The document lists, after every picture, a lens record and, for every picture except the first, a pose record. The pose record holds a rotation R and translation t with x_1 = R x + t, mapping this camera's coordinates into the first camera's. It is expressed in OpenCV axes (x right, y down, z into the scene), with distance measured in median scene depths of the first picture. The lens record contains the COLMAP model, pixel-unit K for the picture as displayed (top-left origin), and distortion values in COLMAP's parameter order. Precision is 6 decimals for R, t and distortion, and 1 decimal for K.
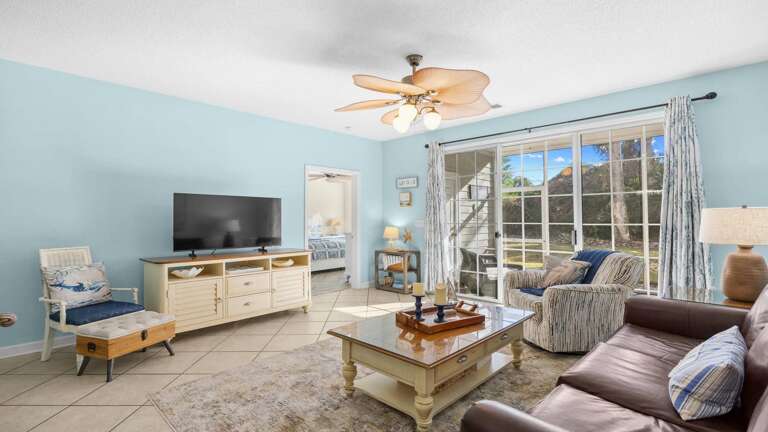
lens RADIAL K [[354.5, 0, 385.1], [0, 354.5, 212.8], [0, 0, 1]] dist [-0.015965, -0.000489]
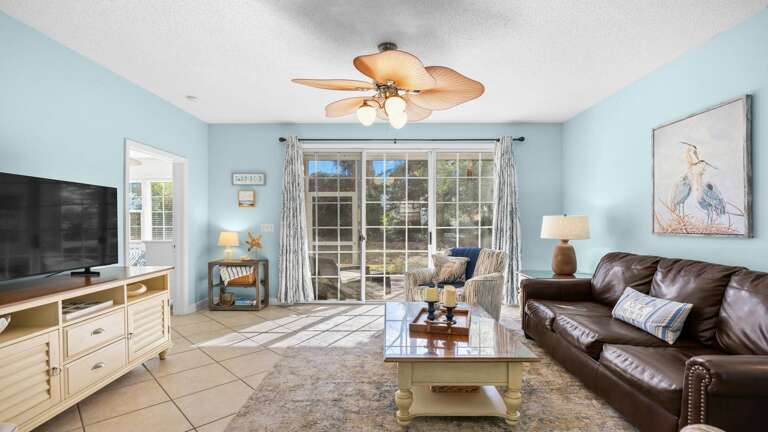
lens RADIAL K [[356.5, 0, 385.4], [0, 356.5, 229.0], [0, 0, 1]] dist [-0.016354, -0.000033]
pose [[0.727988, -0.008757, 0.685534, -0.390748], [-0.014331, 0.999506, 0.027987, 0.007041], [-0.685440, -0.030199, 0.727502, 0.226526]]
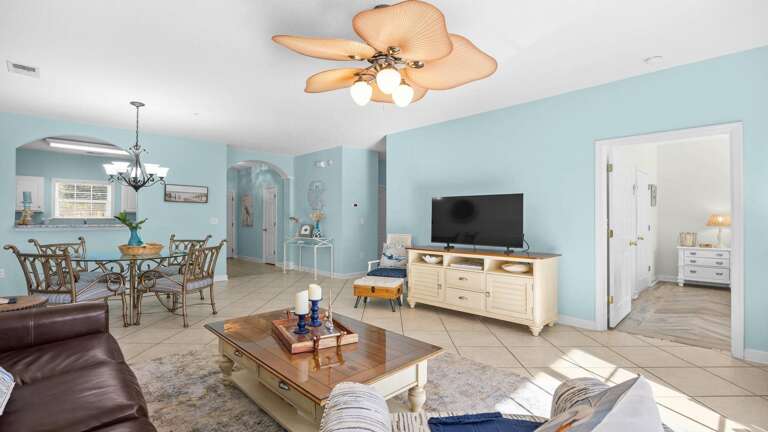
lens RADIAL K [[350.6, 0, 384.4], [0, 350.6, 218.9], [0, 0, 1]] dist [-0.020229, -0.000045]
pose [[-0.044845, 0.003113, -0.998989, 0.589117], [0.017036, 0.999852, 0.002351, 0.013725], [0.998849, -0.016914, -0.044892, 0.728286]]
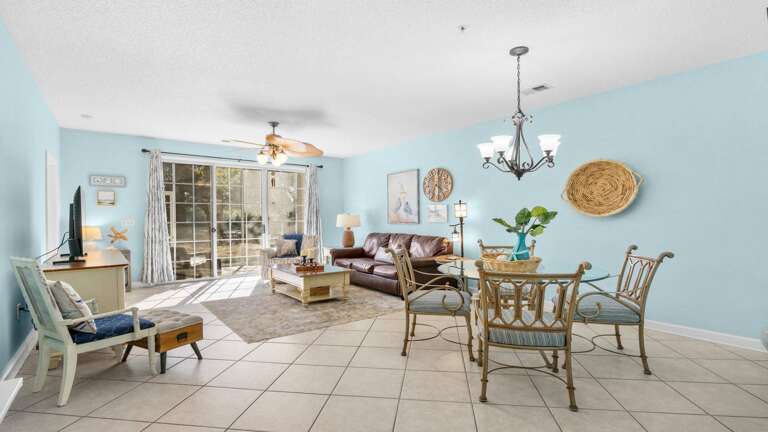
lens RADIAL K [[356.5, 0, 385.4], [0, 356.5, 229.0], [0, 0, 1]] dist [-0.016354, -0.000033]
pose [[0.158322, -0.026914, 0.987021, -1.075490], [-0.015034, 0.999447, 0.029664, 0.008363], [-0.987273, -0.019536, 0.157829, 0.136207]]
